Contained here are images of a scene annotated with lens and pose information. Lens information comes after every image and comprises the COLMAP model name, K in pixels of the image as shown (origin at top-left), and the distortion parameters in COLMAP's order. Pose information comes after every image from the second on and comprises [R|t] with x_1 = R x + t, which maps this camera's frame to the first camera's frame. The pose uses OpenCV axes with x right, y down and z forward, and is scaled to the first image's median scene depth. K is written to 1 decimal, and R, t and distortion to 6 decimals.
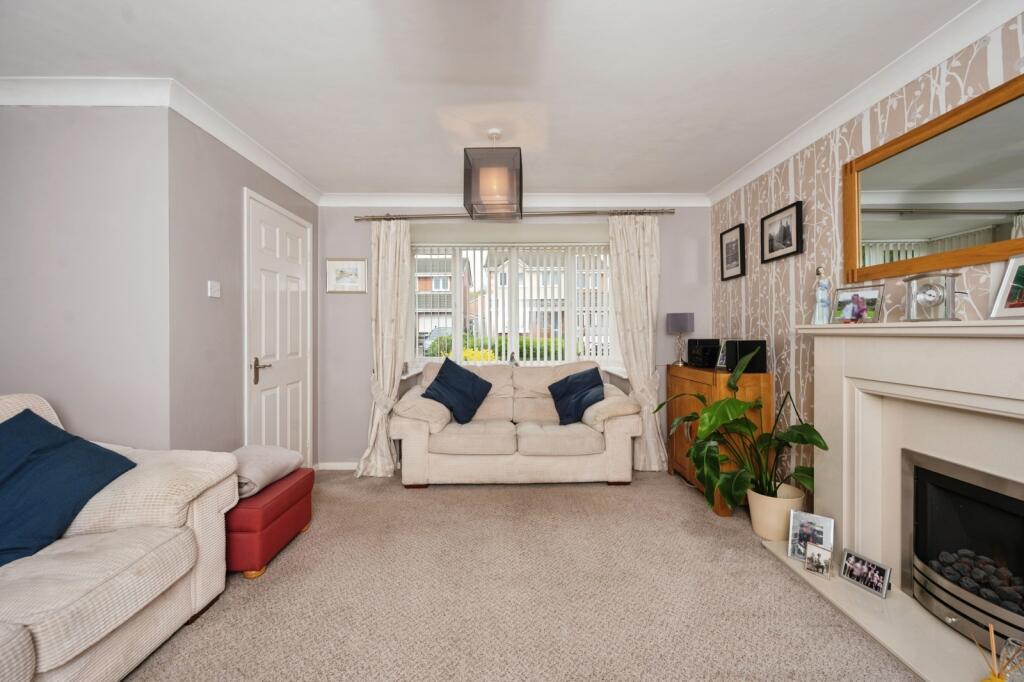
lens RADIAL K [[423.6, 0, 512.0], [0, 423.6, 334.7], [0, 0, 1]] dist [0.000410, 0.000029]
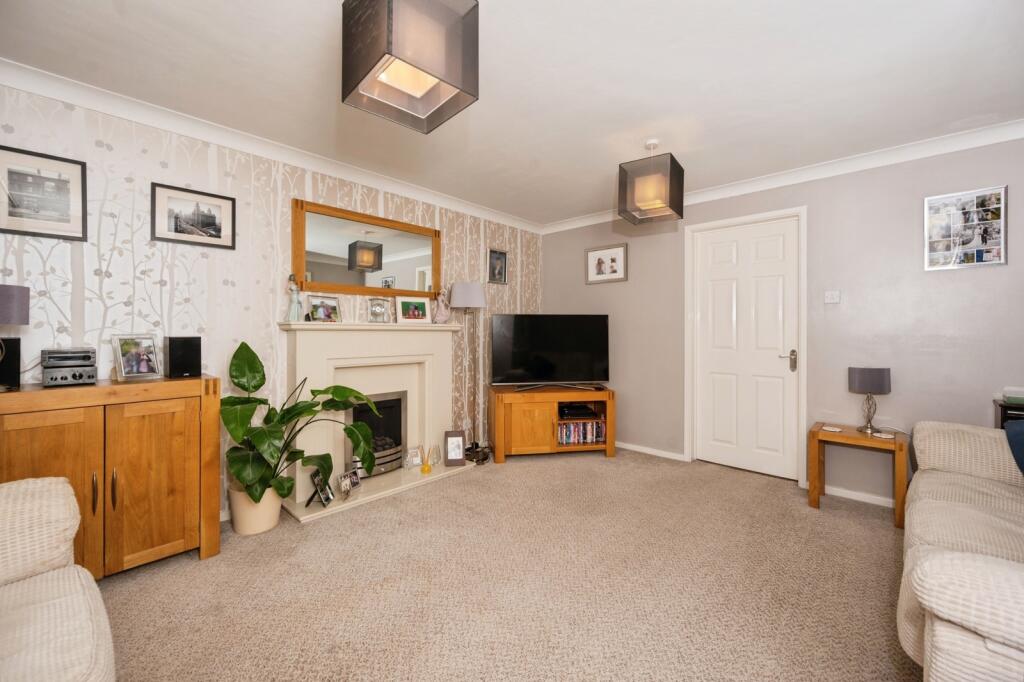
lens RADIAL K [[400.6, 0, 508.6], [0, 400.6, 332.6], [0, 0, 1]] dist [0.000614, 0.000041]
pose [[-0.734973, -0.001752, 0.678094, -0.516735], [0.004818, 0.999958, 0.007806, 0.002470], [-0.678079, 0.009005, -0.734934, 1.414200]]
